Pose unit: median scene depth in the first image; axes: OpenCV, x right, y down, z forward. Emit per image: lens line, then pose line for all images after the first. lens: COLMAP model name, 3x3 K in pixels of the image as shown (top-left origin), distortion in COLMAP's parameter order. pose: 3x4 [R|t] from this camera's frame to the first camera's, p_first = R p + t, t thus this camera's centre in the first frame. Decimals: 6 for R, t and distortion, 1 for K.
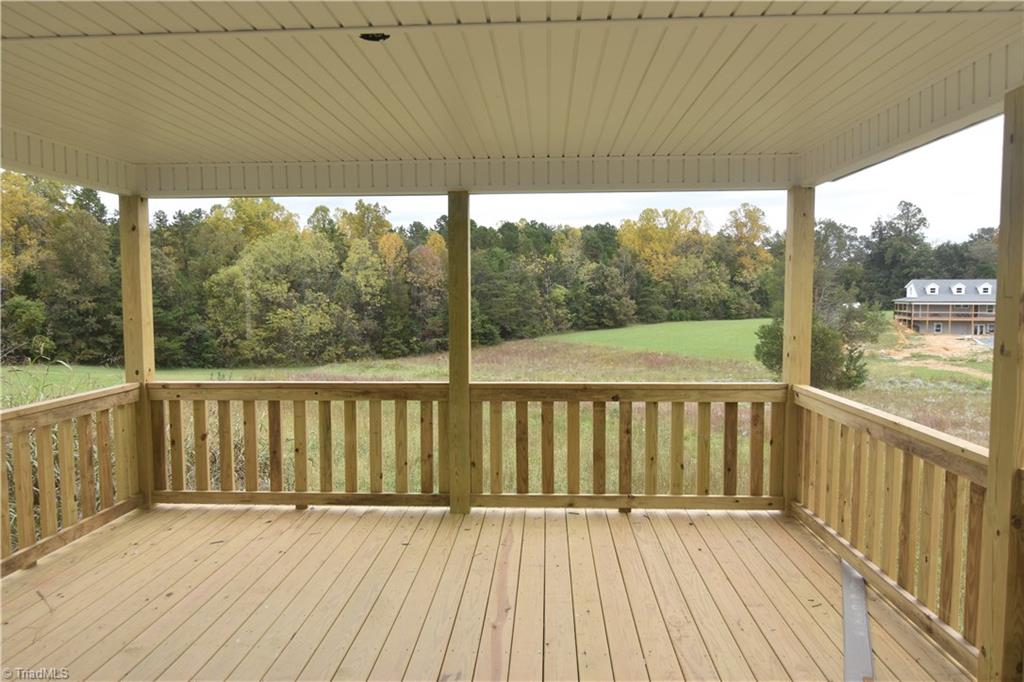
lens RADIAL K [[731.2, 0, 512.2], [0, 731.2, 342.7], [0, 0, 1]] dist [0.007055, -0.000610]
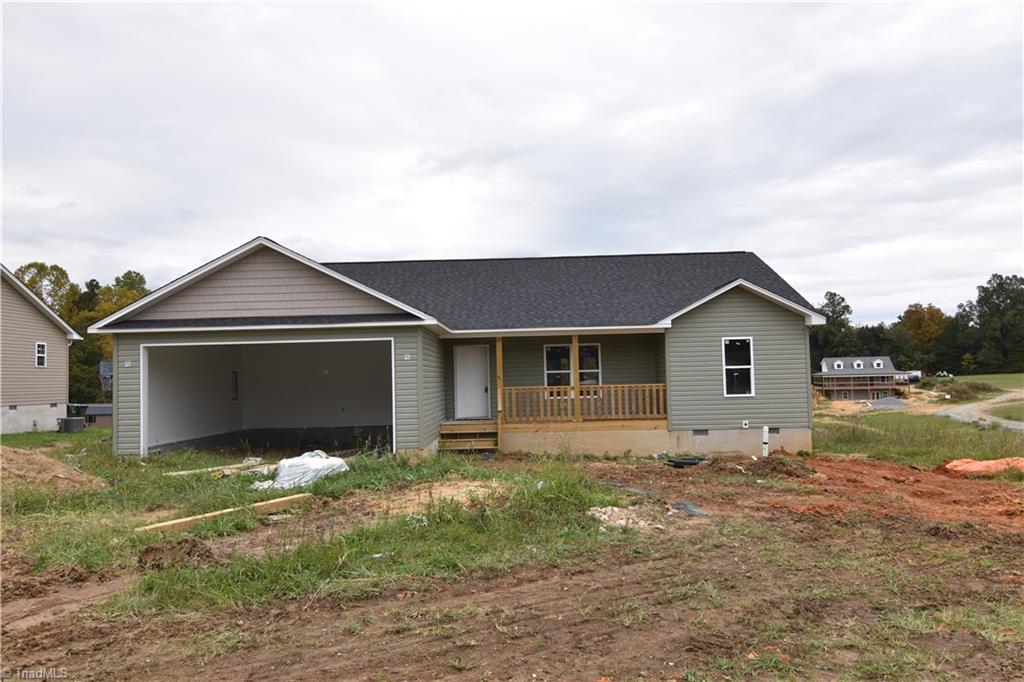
lens RADIAL K [[731.2, 0, 511.4], [0, 731.2, 340.5], [0, 0, 1]] dist [0.007055, -0.000610]
pose [[0.999234, -0.023701, 0.031139, -0.024082], [0.027234, 0.992587, -0.118441, 0.013557], [-0.028101, 0.119199, 0.992473, -0.172774]]
